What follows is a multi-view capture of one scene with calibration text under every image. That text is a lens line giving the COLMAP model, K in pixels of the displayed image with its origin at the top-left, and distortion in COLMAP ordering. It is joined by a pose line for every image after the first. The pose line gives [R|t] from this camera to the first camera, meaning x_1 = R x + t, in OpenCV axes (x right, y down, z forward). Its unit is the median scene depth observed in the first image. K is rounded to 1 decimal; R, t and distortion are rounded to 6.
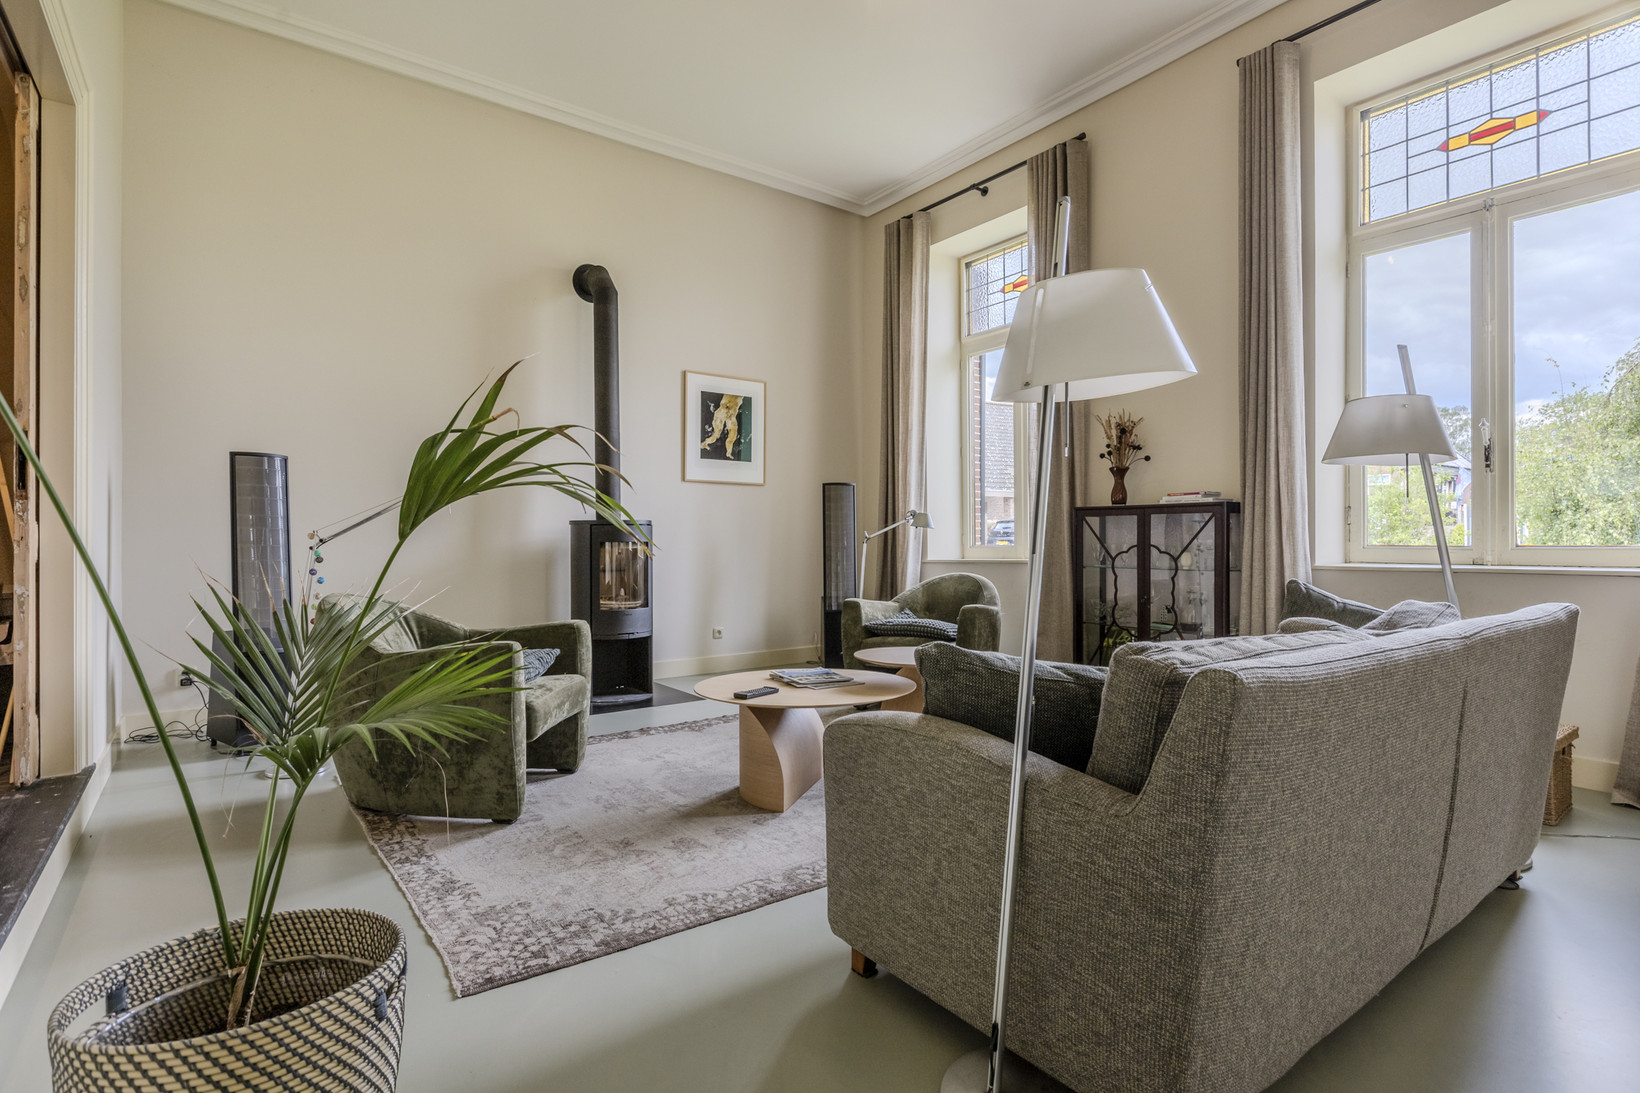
lens RADIAL K [[809.9, 0, 818.1], [0, 809.9, 538.5], [0, 0, 1]] dist [0.003165, 0.000711]
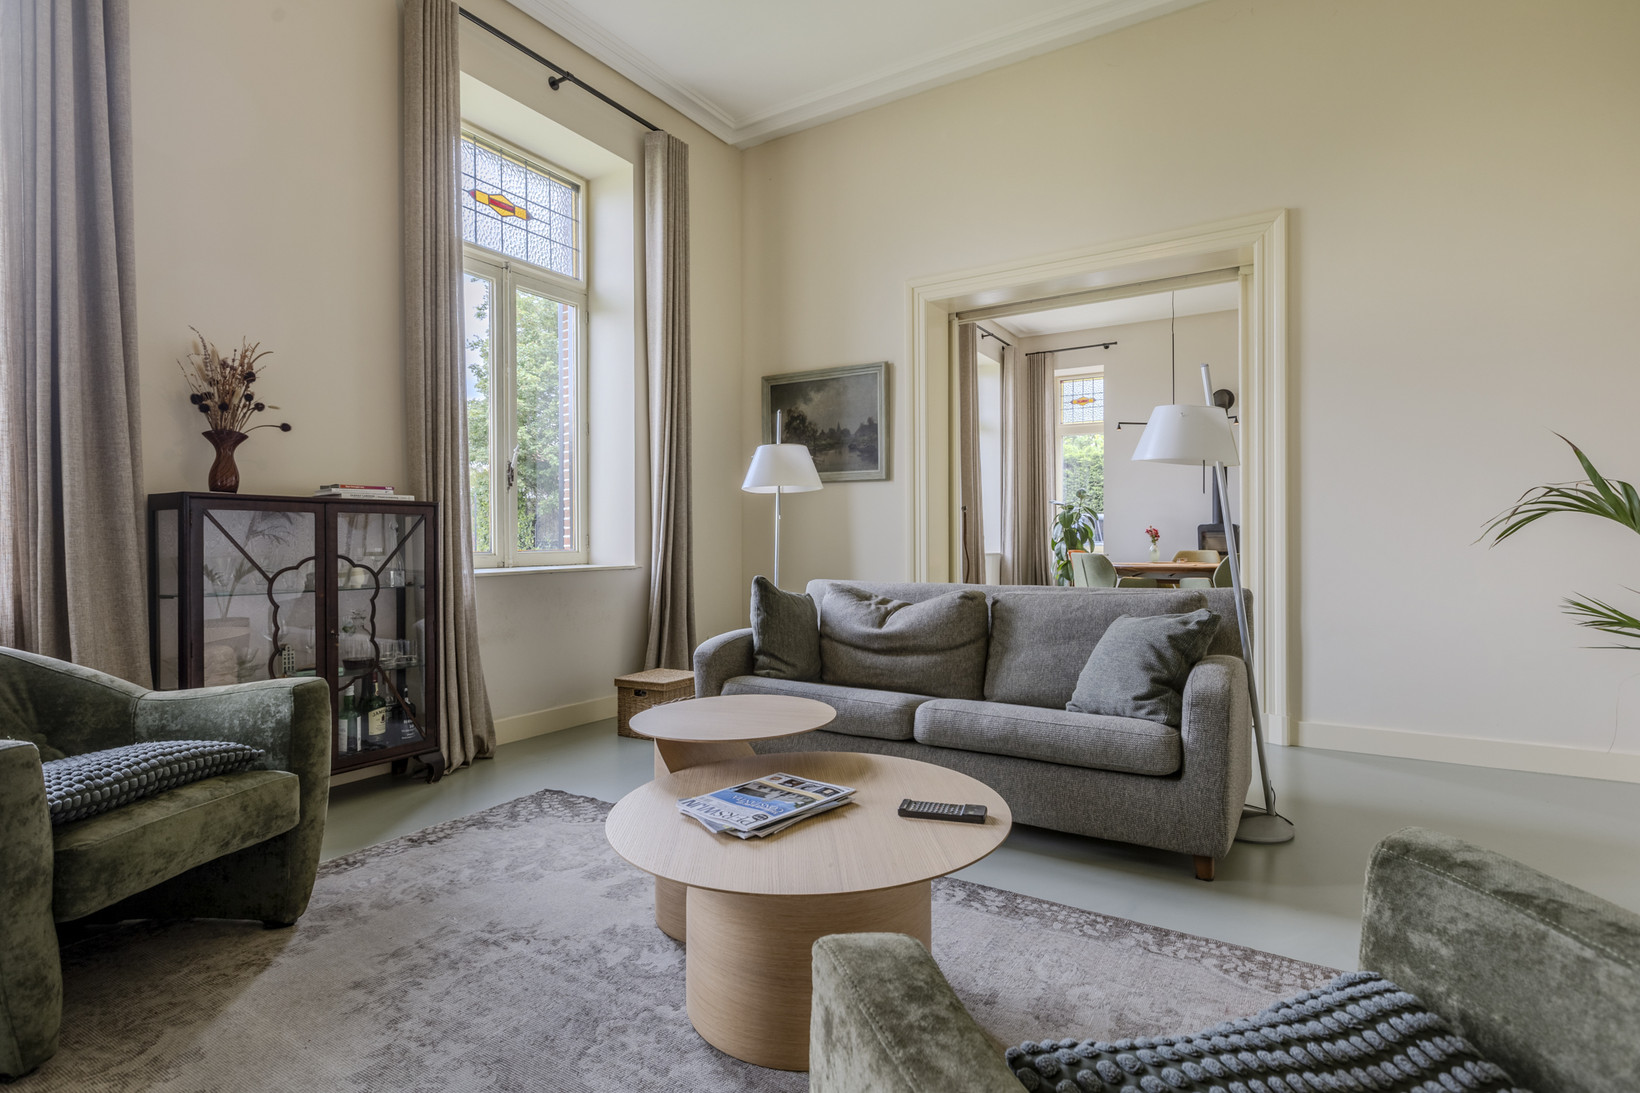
lens RADIAL K [[813.2, 0, 815.3], [0, 813.2, 543.7], [0, 0, 1]] dist [0.002858, 0.000665]
pose [[-0.359590, -0.001782, 0.933109, -0.392776], [0.005004, 0.999980, 0.003838, -0.003210], [-0.933097, 0.006049, -0.359574, 0.856781]]
